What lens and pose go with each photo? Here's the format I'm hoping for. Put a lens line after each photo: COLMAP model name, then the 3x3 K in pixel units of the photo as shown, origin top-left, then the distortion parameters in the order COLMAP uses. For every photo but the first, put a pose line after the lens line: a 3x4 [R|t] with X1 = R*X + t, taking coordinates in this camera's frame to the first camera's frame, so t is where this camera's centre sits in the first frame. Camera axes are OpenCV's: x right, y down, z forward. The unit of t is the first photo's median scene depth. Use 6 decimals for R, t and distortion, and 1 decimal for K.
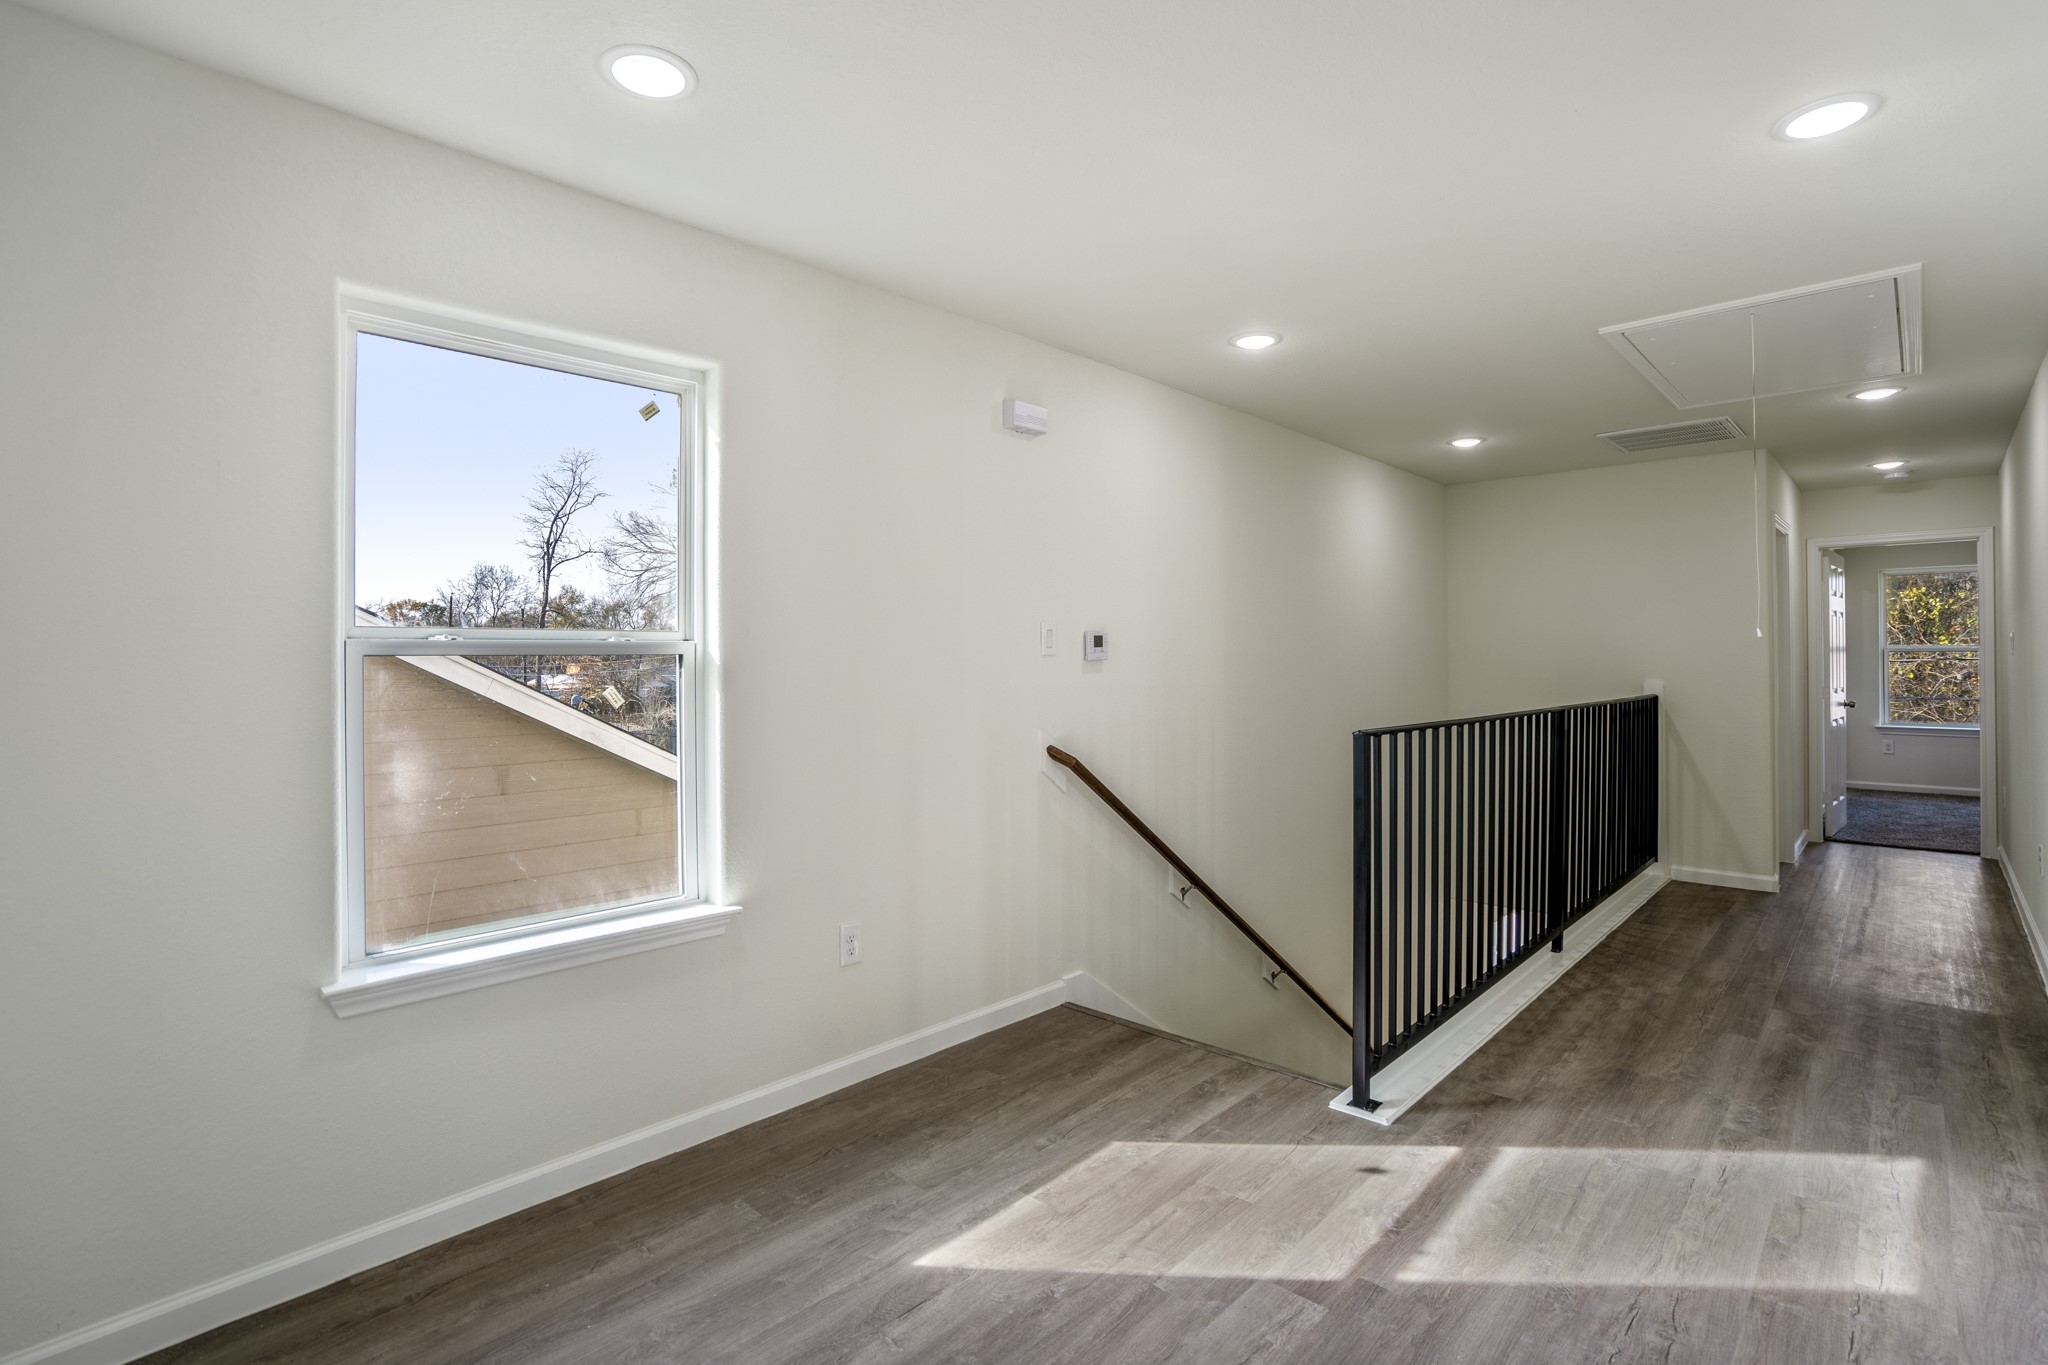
lens RADIAL K [[951.3, 0, 1015.7], [0, 951.3, 675.0], [0, 0, 1]] dist [-0.050399, 0.016093]
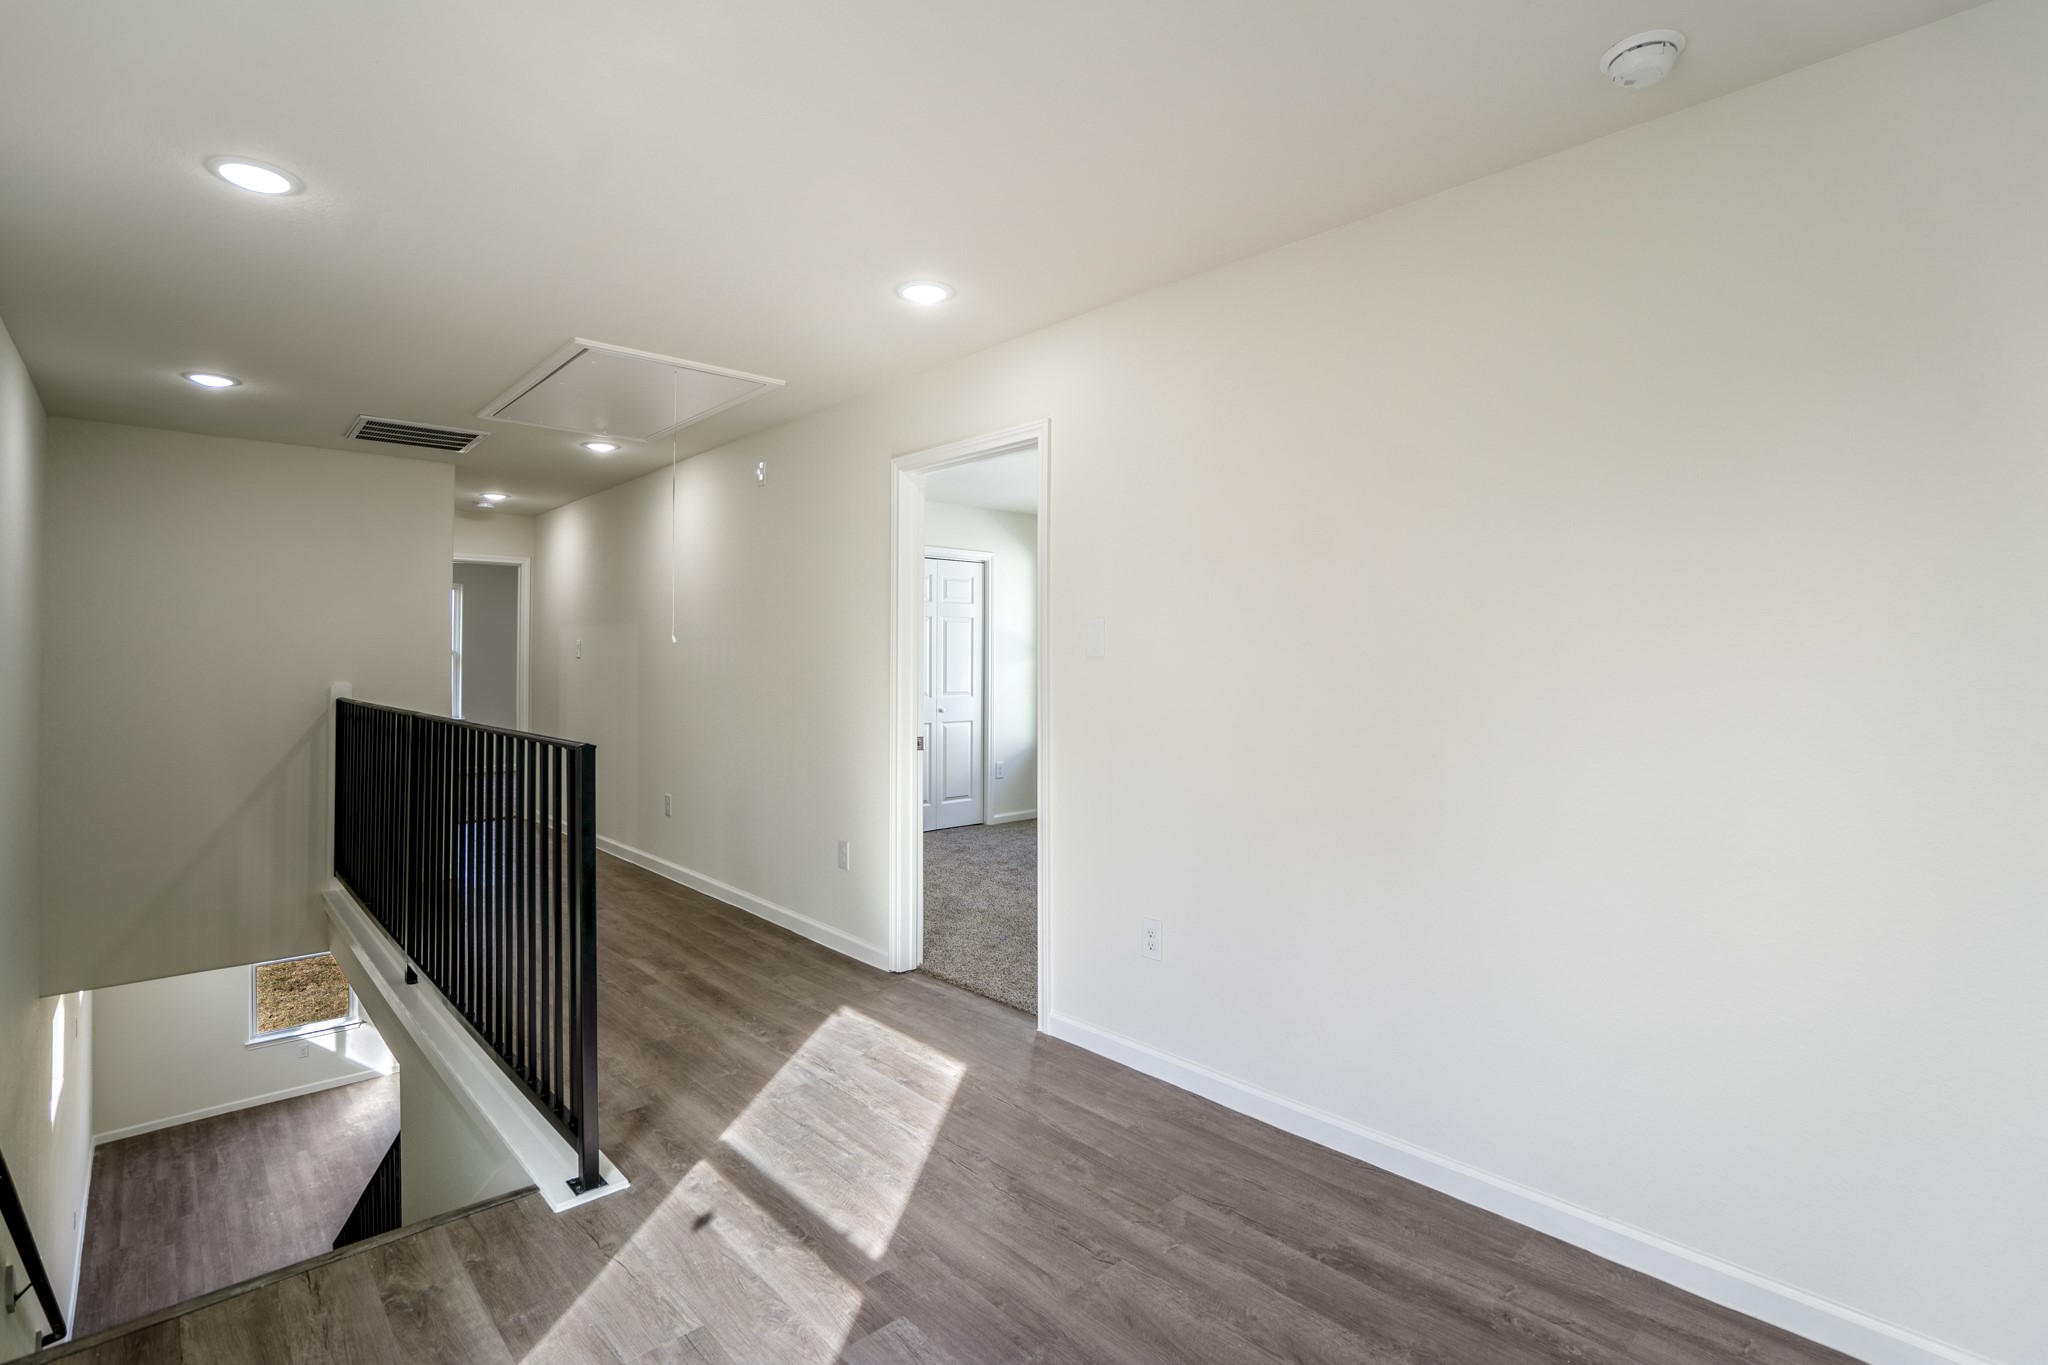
lens RADIAL K [[951.3, 0, 1021.4], [0, 951.3, 662.6], [0, 0, 1]] dist [-0.050399, 0.016093]
pose [[0.073020, 0.003223, 0.997325, -0.444475], [0.009596, 0.999946, -0.003934, -0.008446], [-0.997284, 0.009857, 0.072985, 0.541355]]
